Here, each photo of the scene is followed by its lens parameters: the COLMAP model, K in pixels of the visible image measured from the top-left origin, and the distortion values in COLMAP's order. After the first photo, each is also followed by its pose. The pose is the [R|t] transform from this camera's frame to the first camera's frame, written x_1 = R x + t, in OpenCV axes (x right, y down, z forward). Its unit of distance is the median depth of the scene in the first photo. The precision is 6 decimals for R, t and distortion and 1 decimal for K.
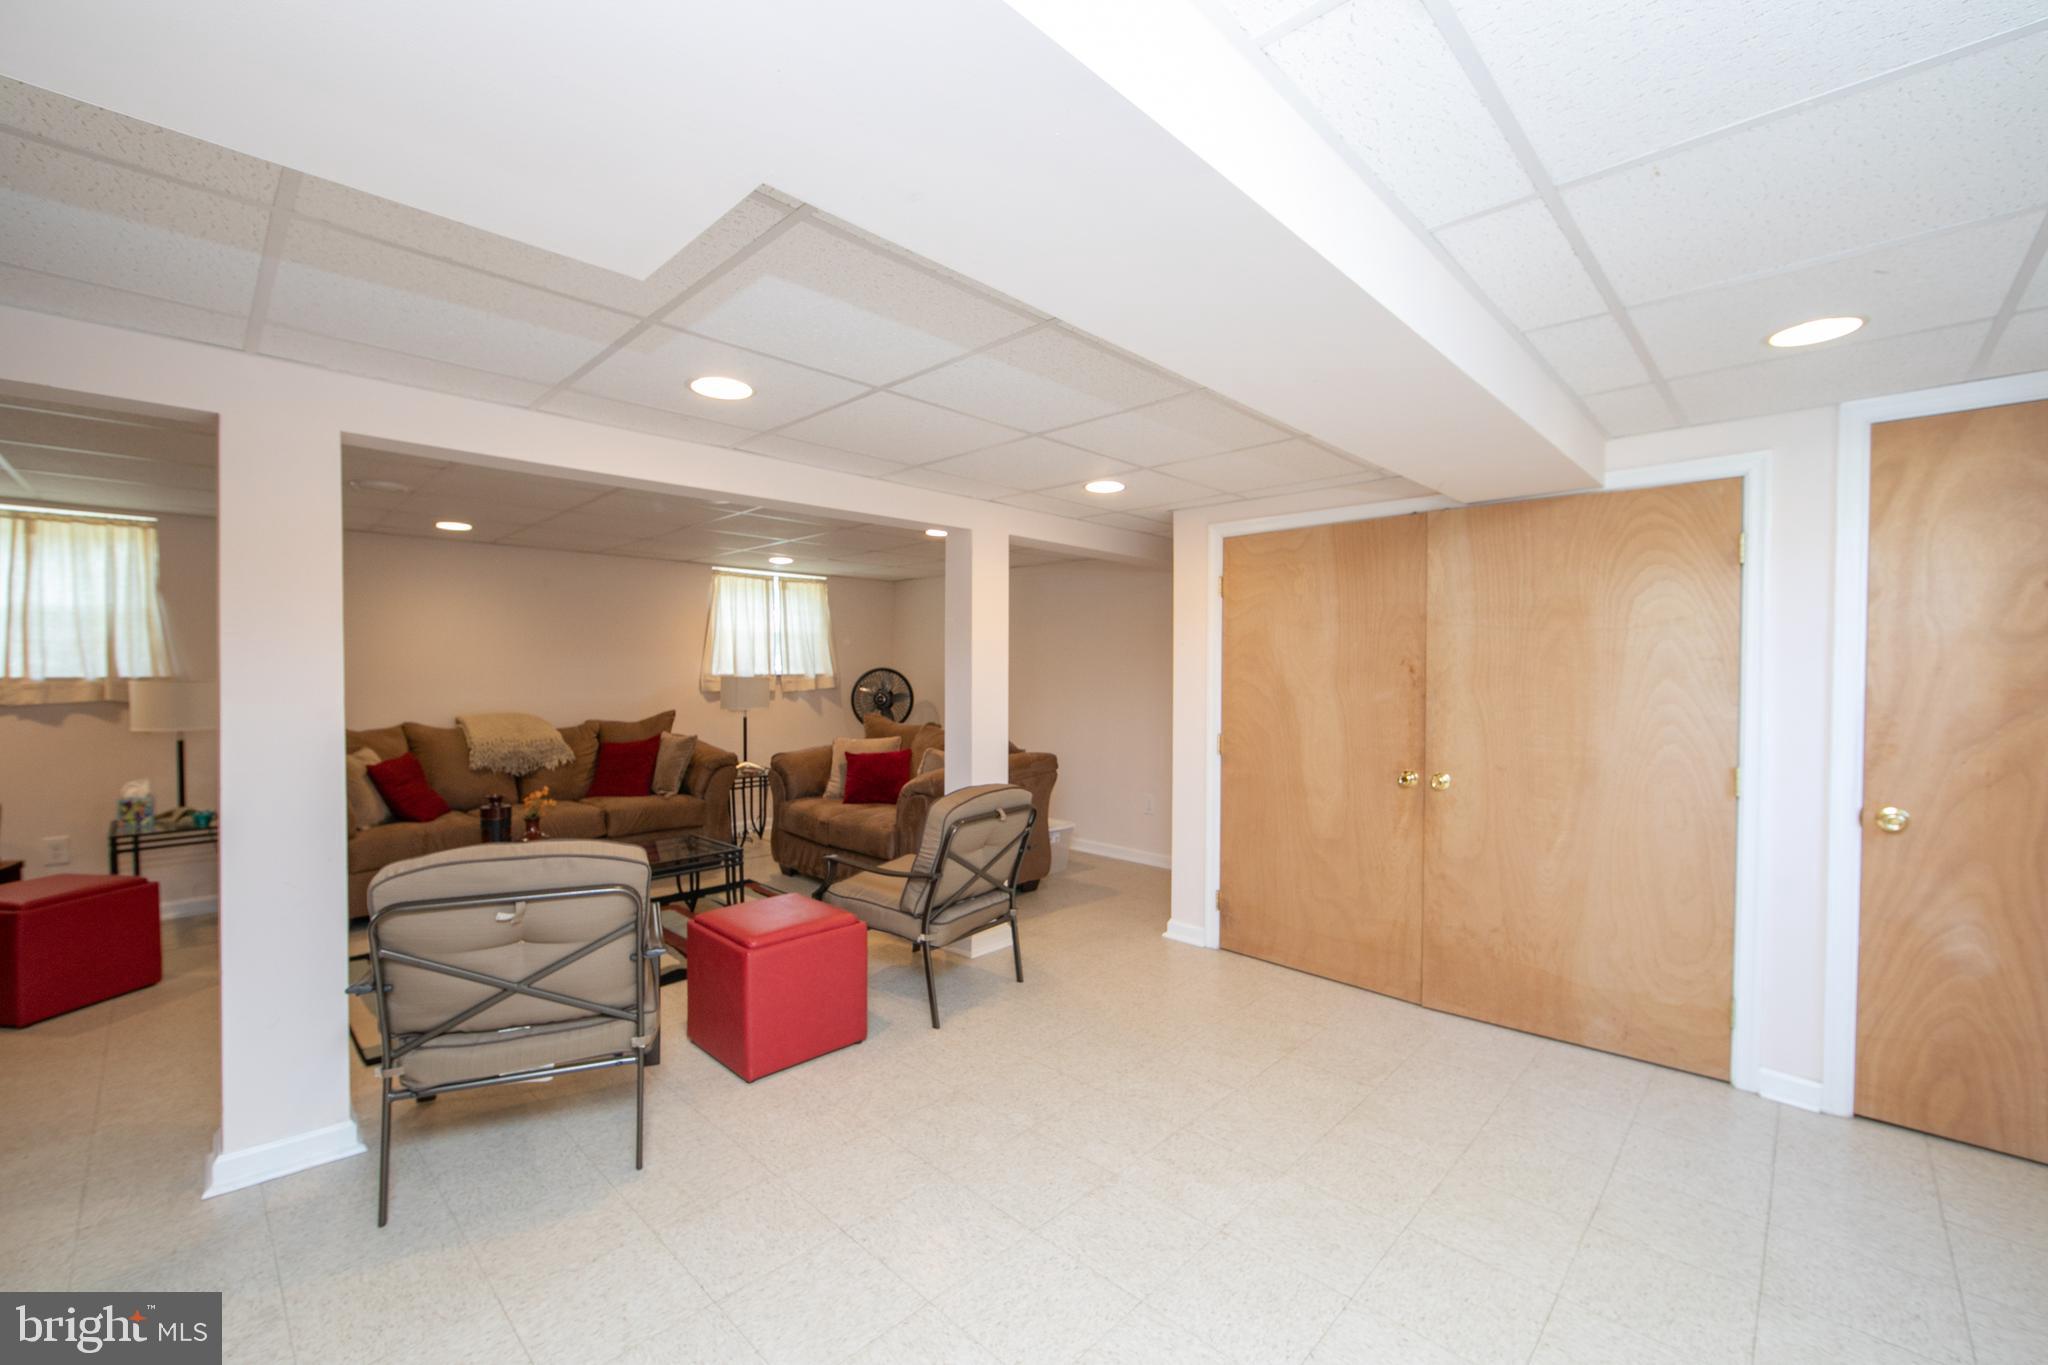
lens RADIAL K [[808.2, 0, 1034.2], [0, 808.2, 675.8], [0, 0, 1]] dist [-0.009114, 0.001110]
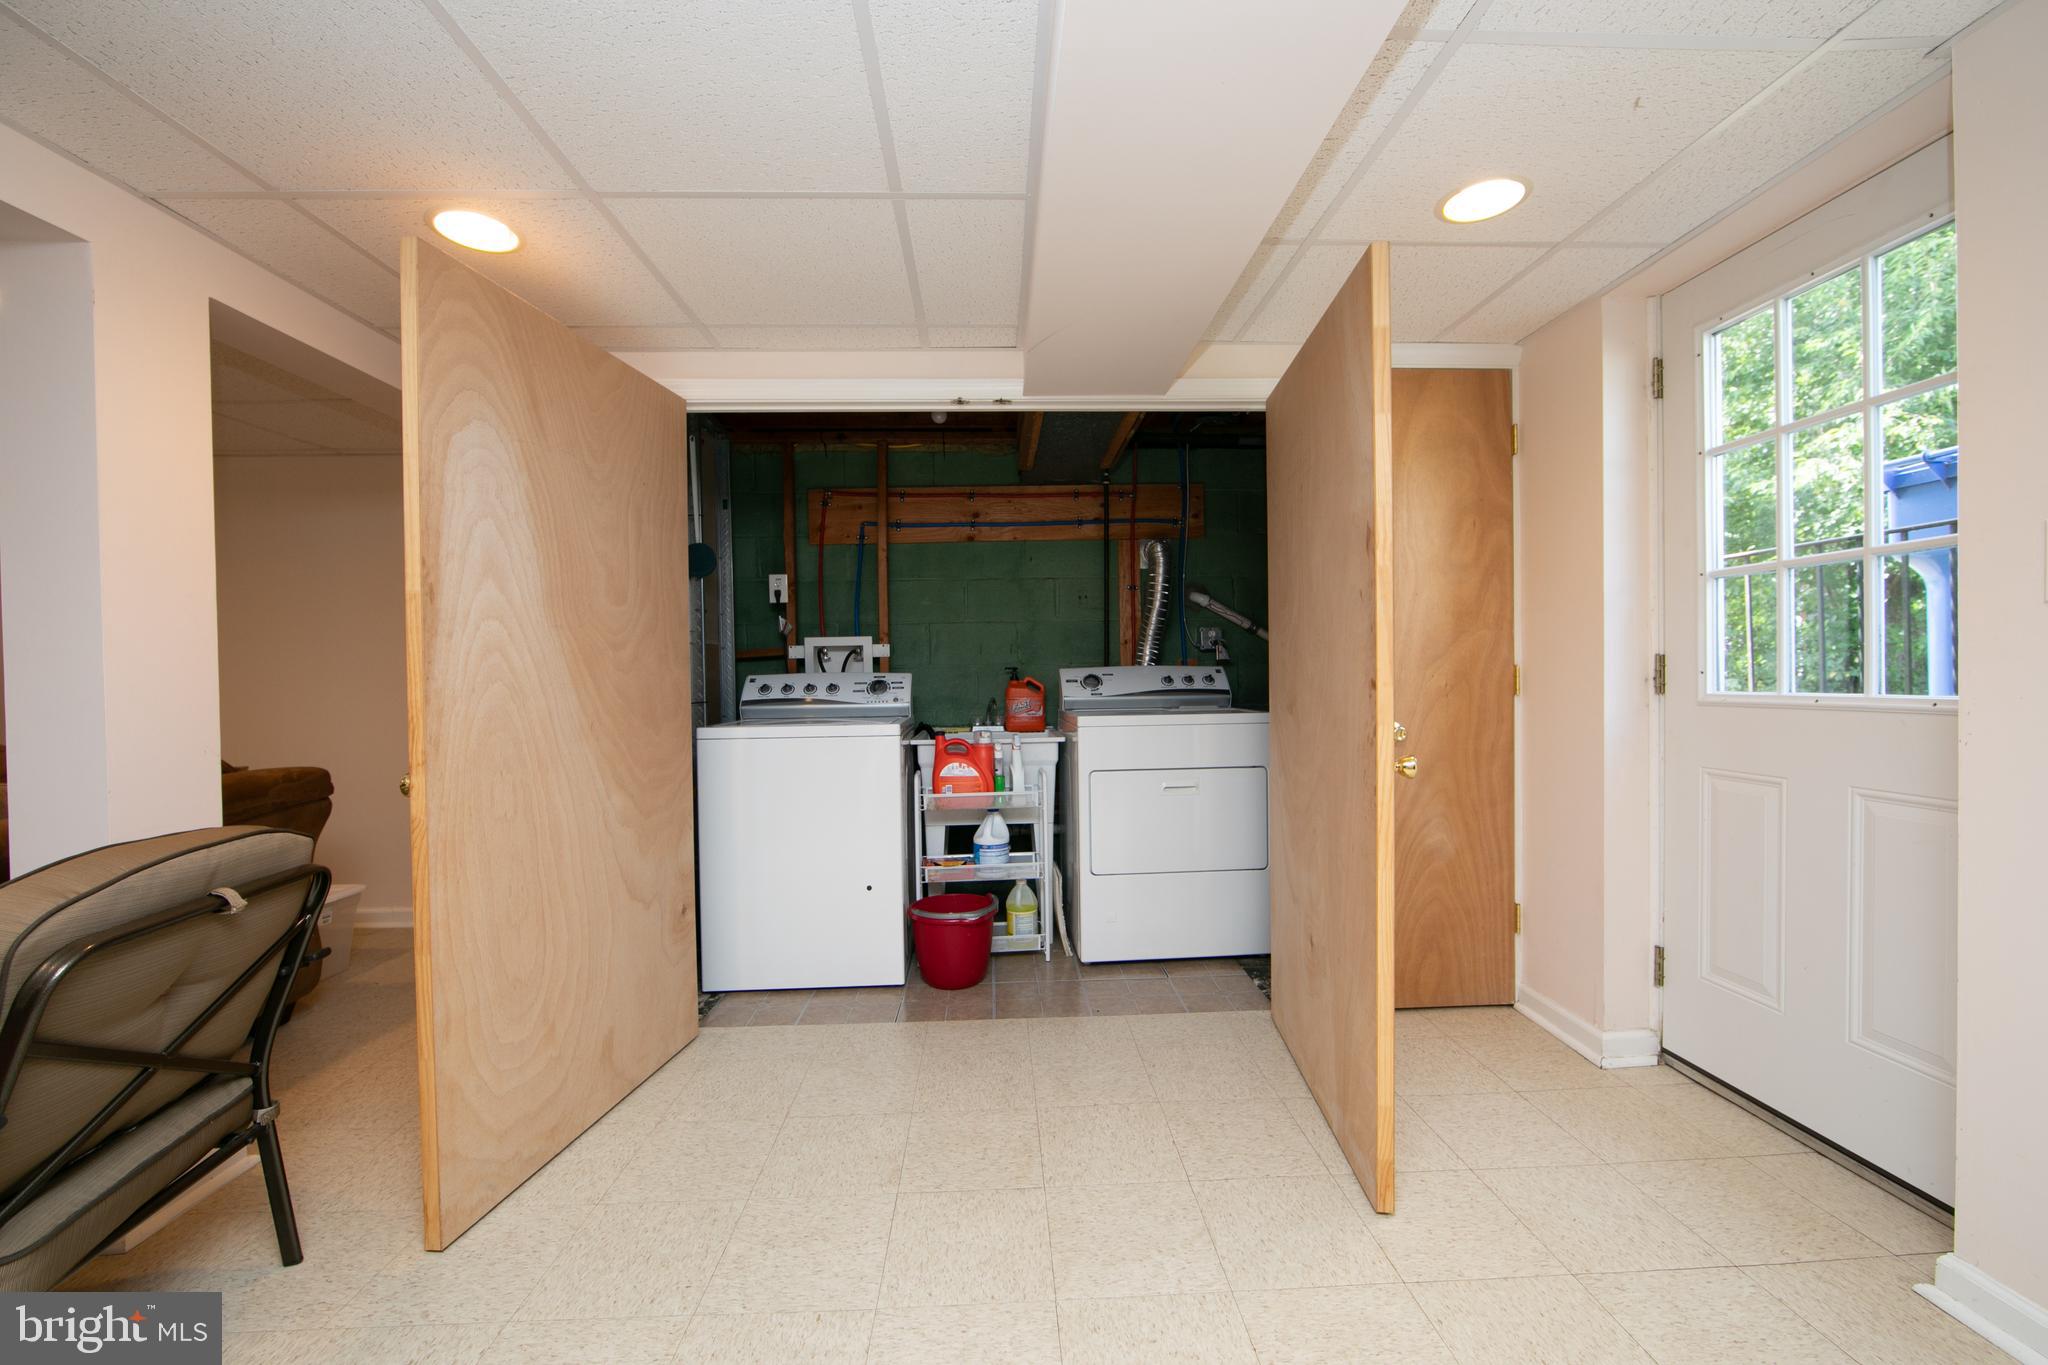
lens RADIAL K [[808.2, 0, 1027.9], [0, 808.2, 676.8], [0, 0, 1]] dist [-0.009114, 0.001110]
pose [[0.696177, -0.020669, 0.717573, -0.045765], [0.018812, 0.999767, 0.010545, 0.055557], [-0.717624, 0.006158, 0.696404, 0.395617]]
